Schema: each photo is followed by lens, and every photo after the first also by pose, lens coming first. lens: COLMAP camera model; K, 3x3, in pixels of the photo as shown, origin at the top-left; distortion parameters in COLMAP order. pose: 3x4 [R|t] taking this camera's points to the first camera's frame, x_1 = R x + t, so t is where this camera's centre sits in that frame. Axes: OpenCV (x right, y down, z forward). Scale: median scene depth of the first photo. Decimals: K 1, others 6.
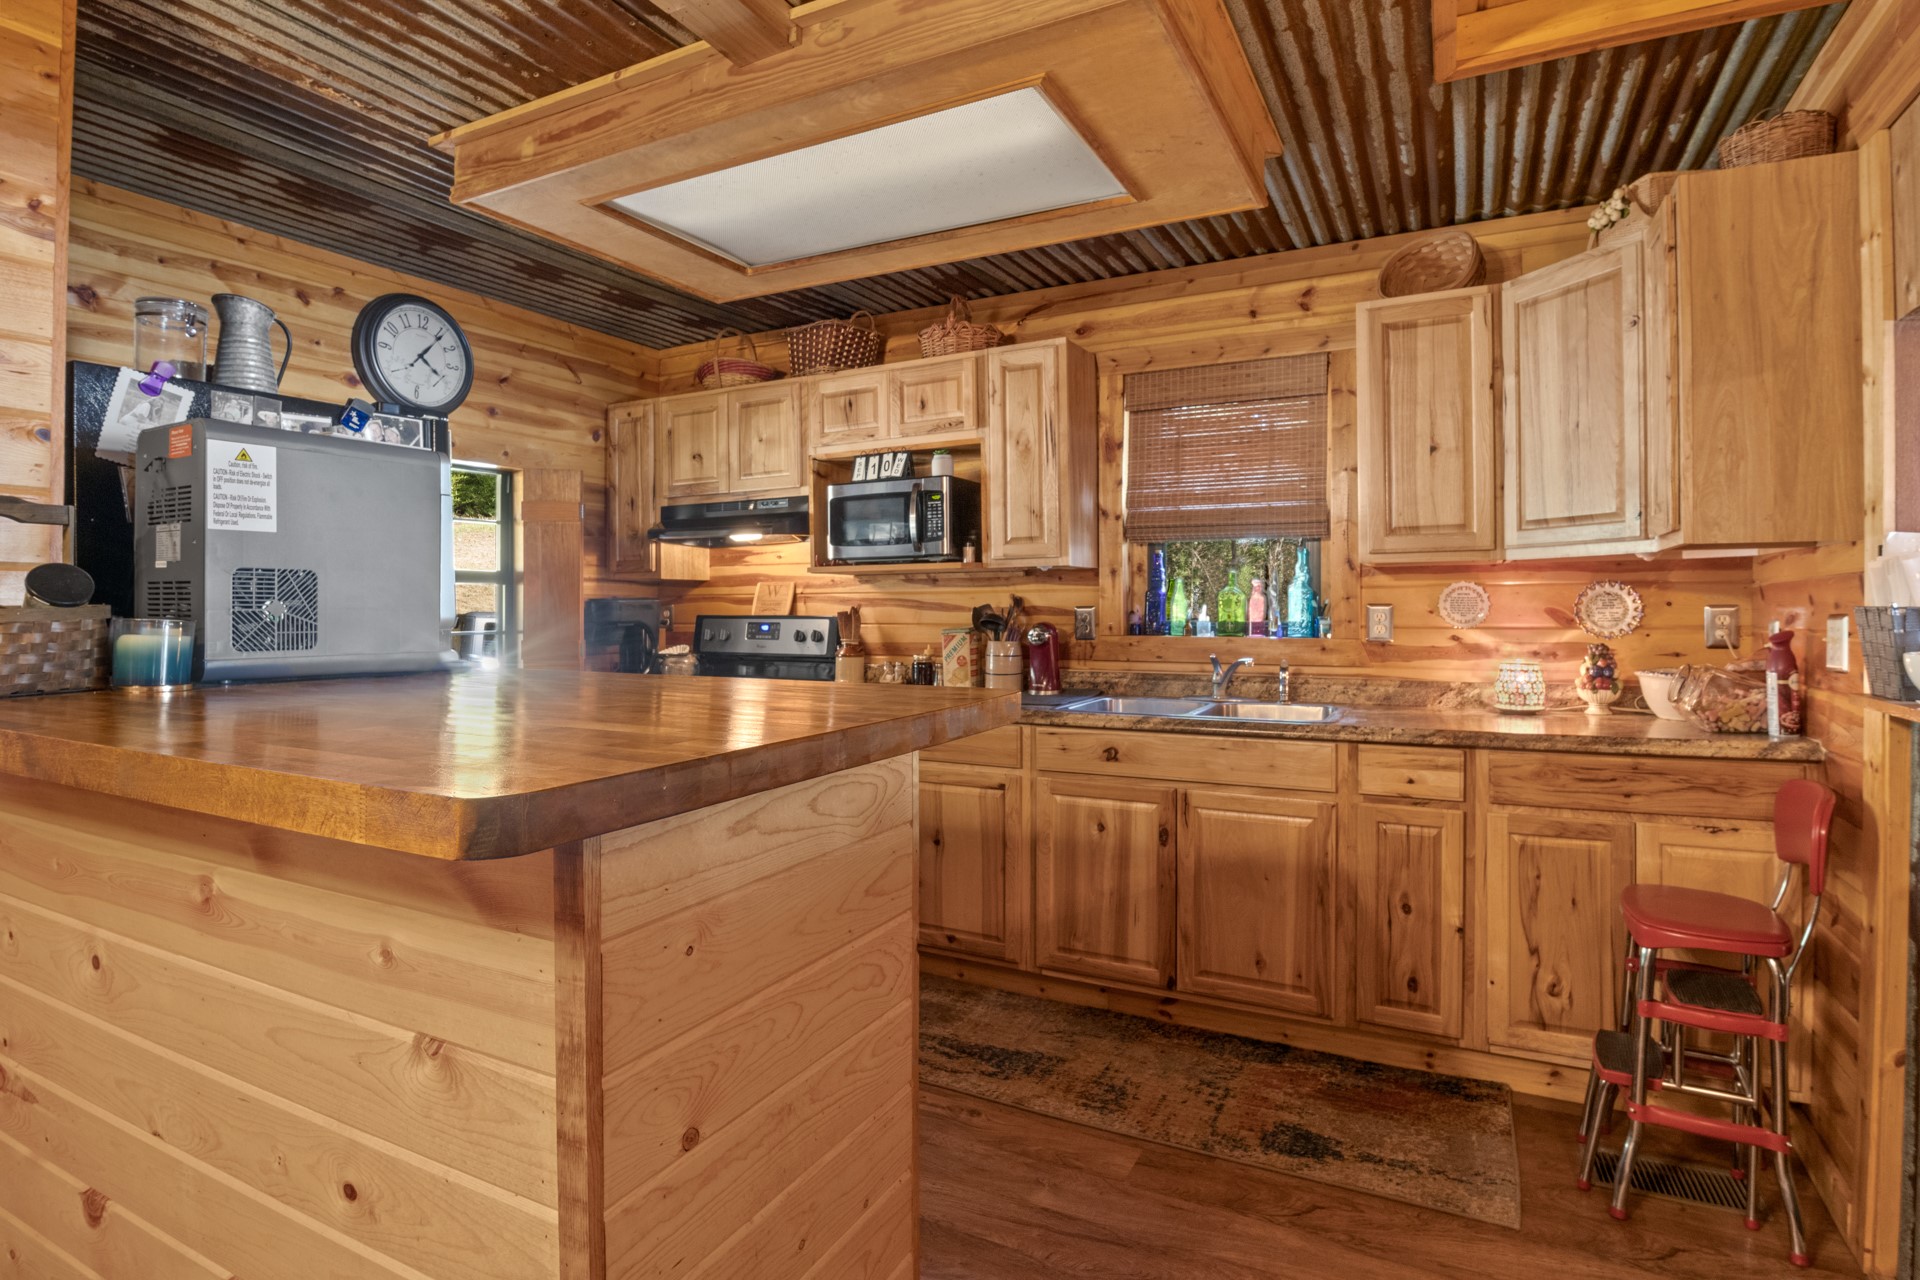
lens RADIAL K [[983.9, 0, 961.4], [0, 983.9, 626.3], [0, 0, 1]] dist [-0.001474, -0.000002]
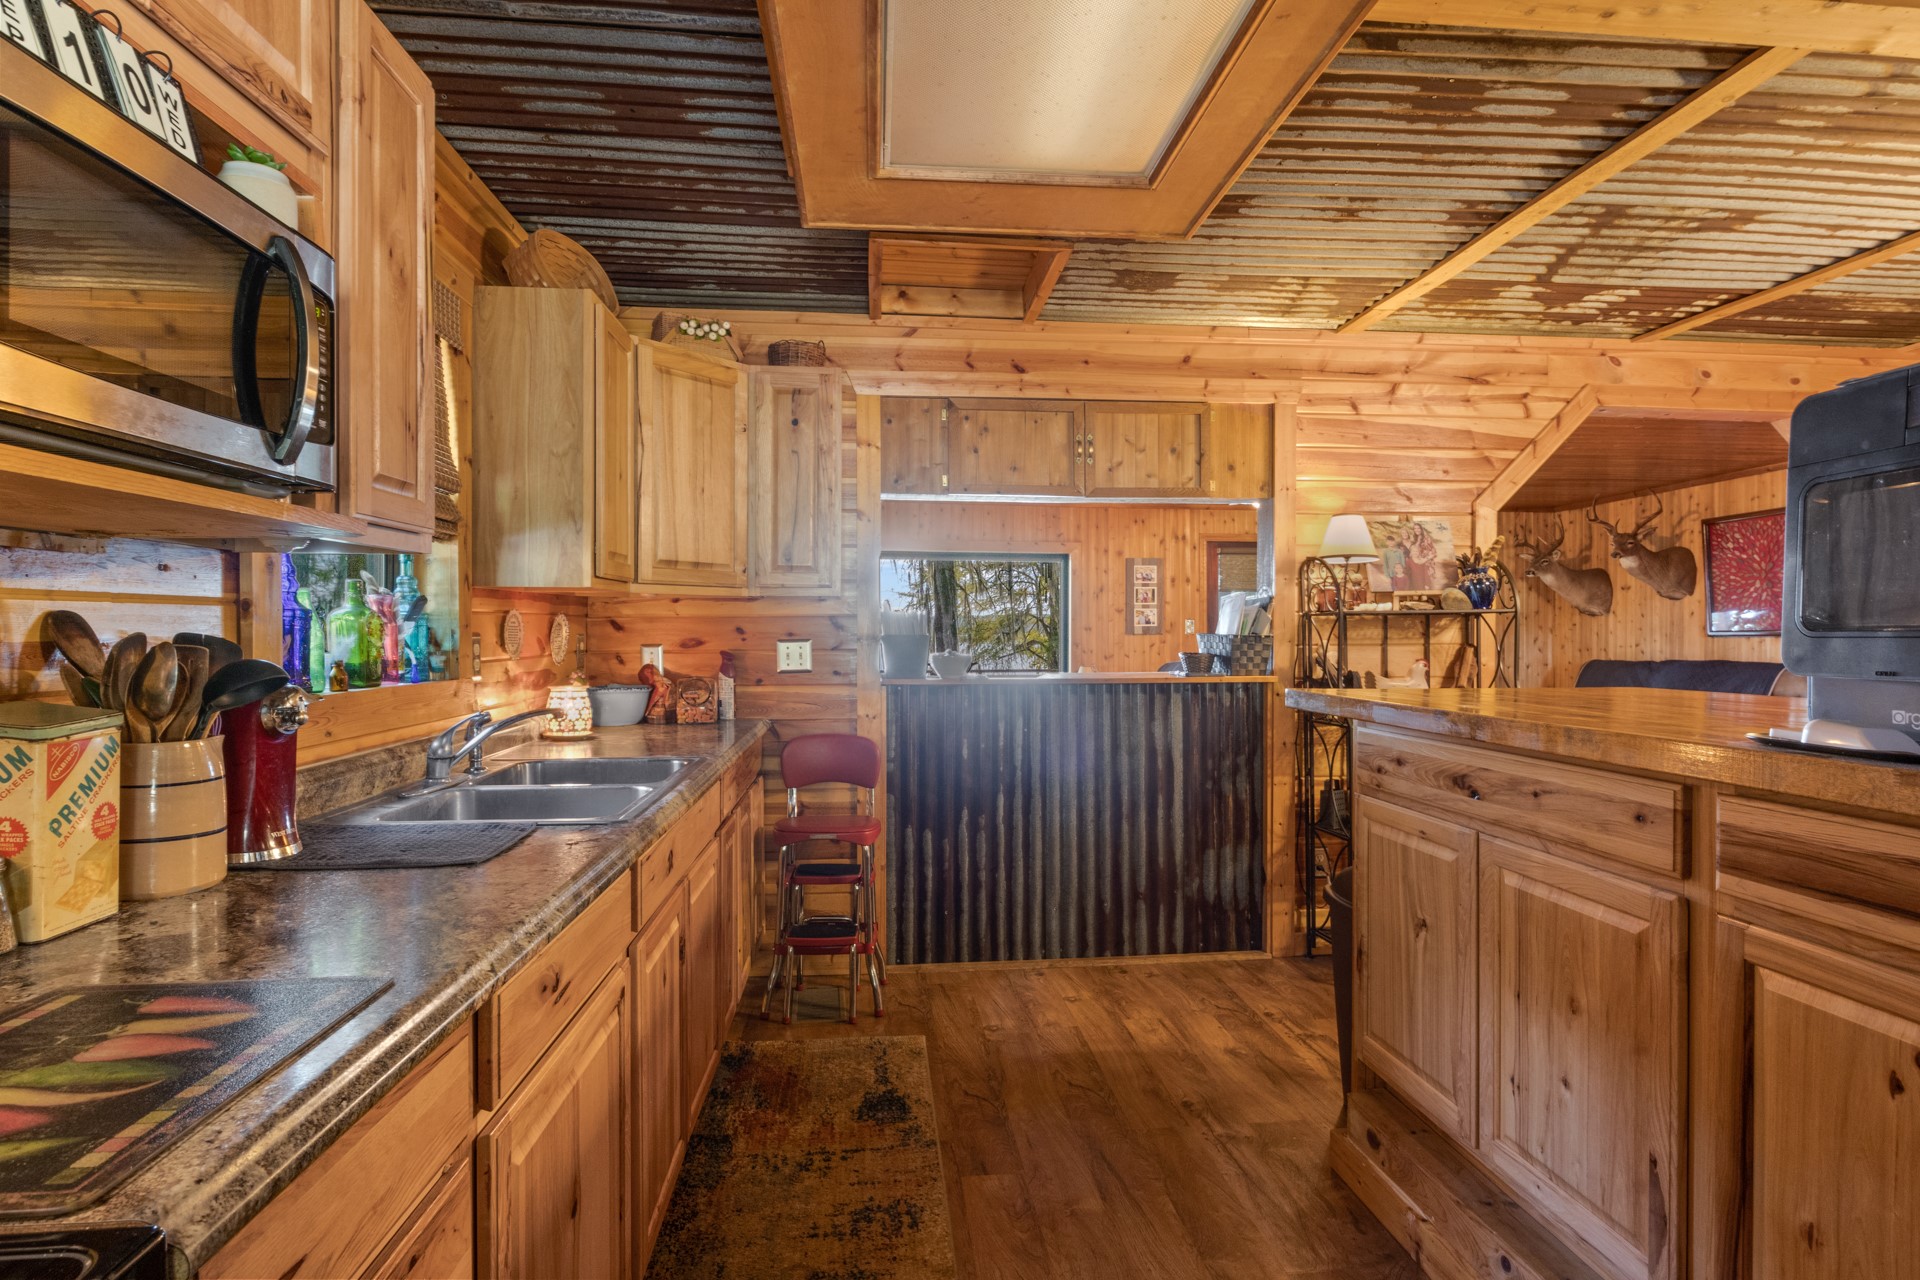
lens RADIAL K [[983.9, 0, 961.4], [0, 983.9, 626.3], [0, 0, 1]] dist [-0.001474, -0.000002]
pose [[-0.543289, 0.004018, 0.839536, -0.582704], [0.021468, 0.999728, 0.009108, -0.033258], [-0.839271, 0.022971, -0.543228, 1.354095]]
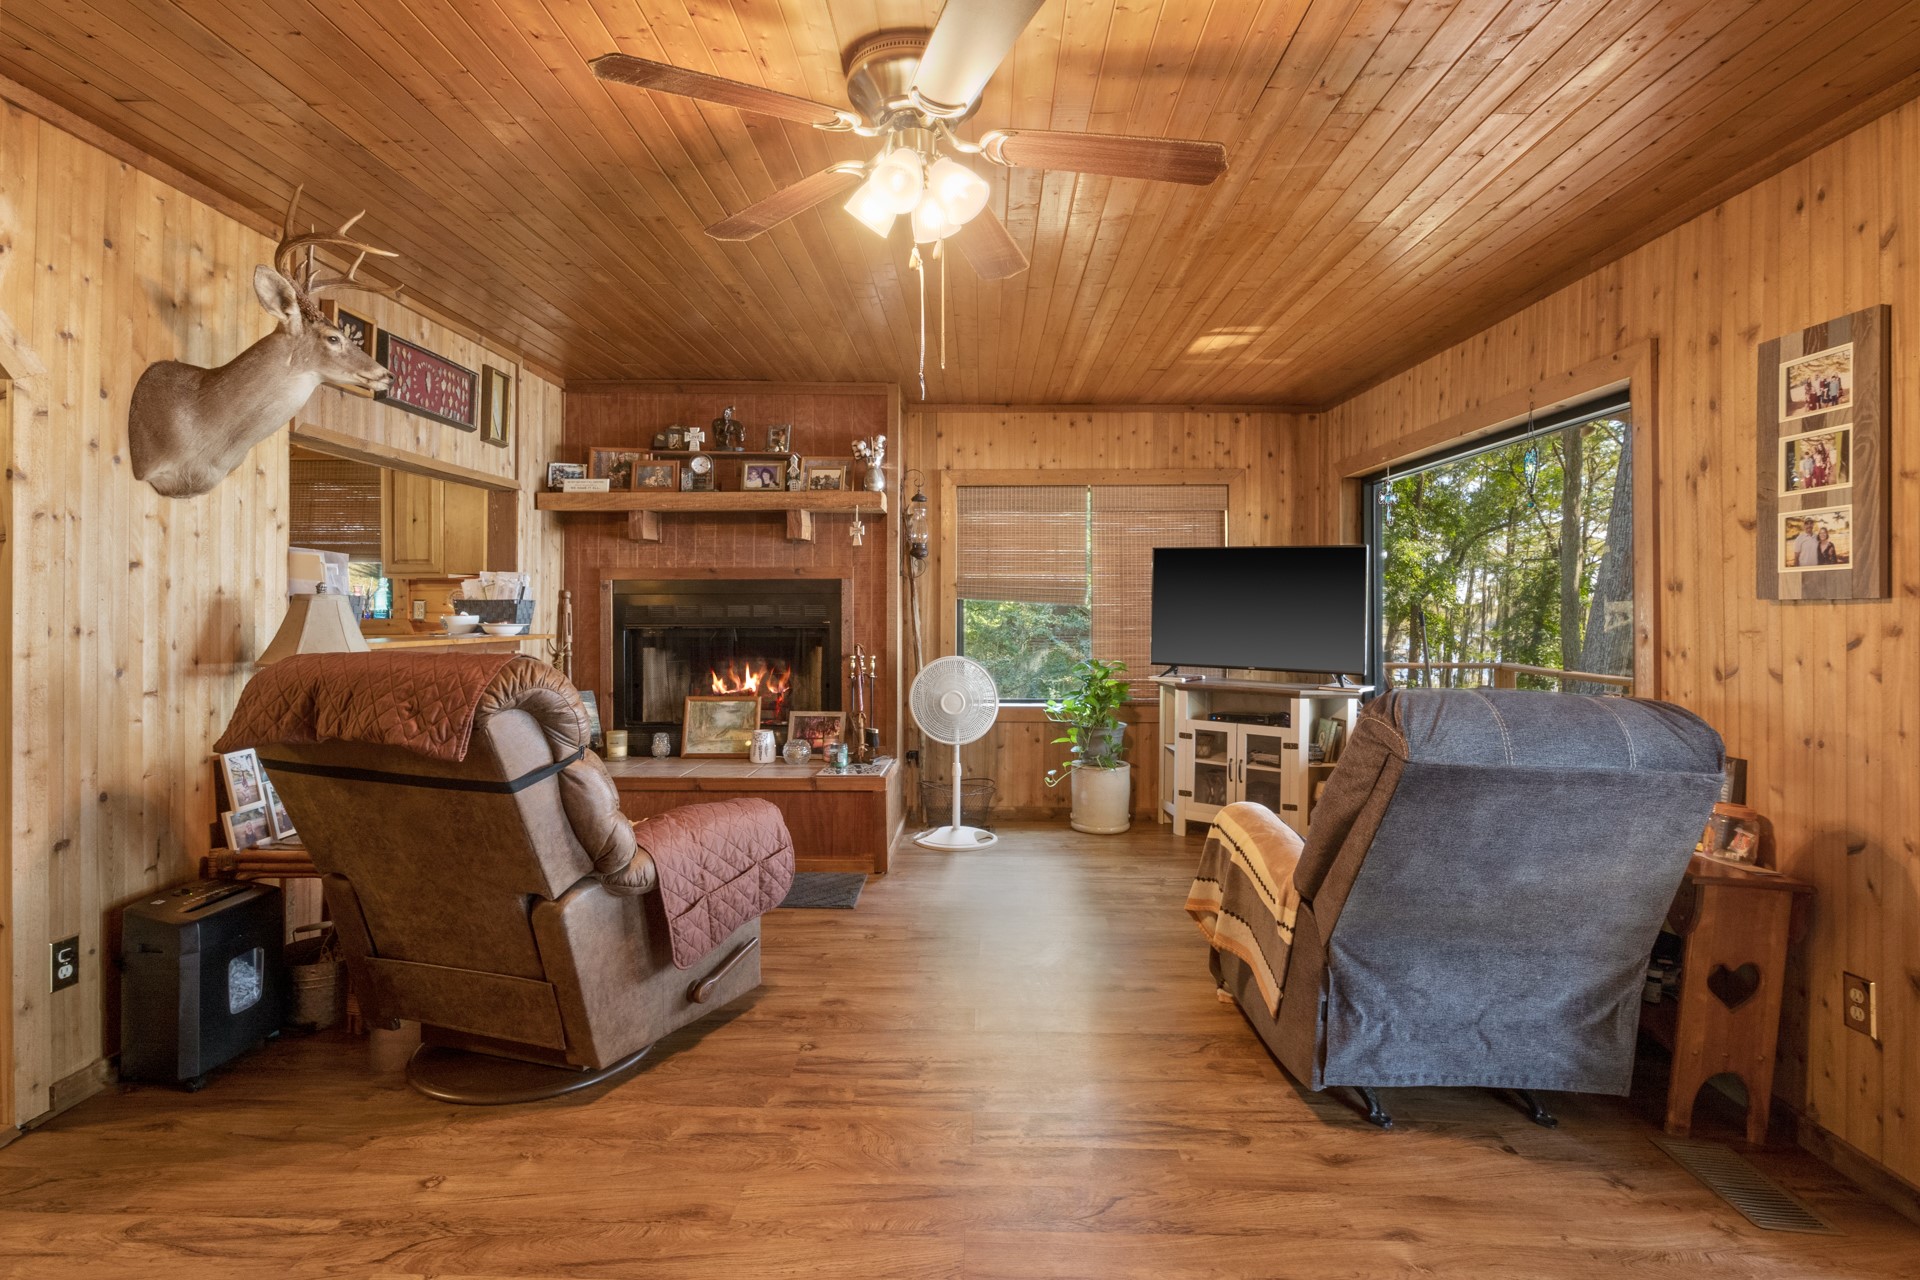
lens RADIAL K [[971.9, 0, 949.9], [0, 971.9, 606.9], [0, 0, 1]] dist [0.000130, 0.000118]
pose [[0.903371, 0.002388, 0.428853, 0.729404], [0.009204, 0.999646, -0.024953, 0.057618], [-0.428761, 0.026489, 0.903030, -1.411043]]
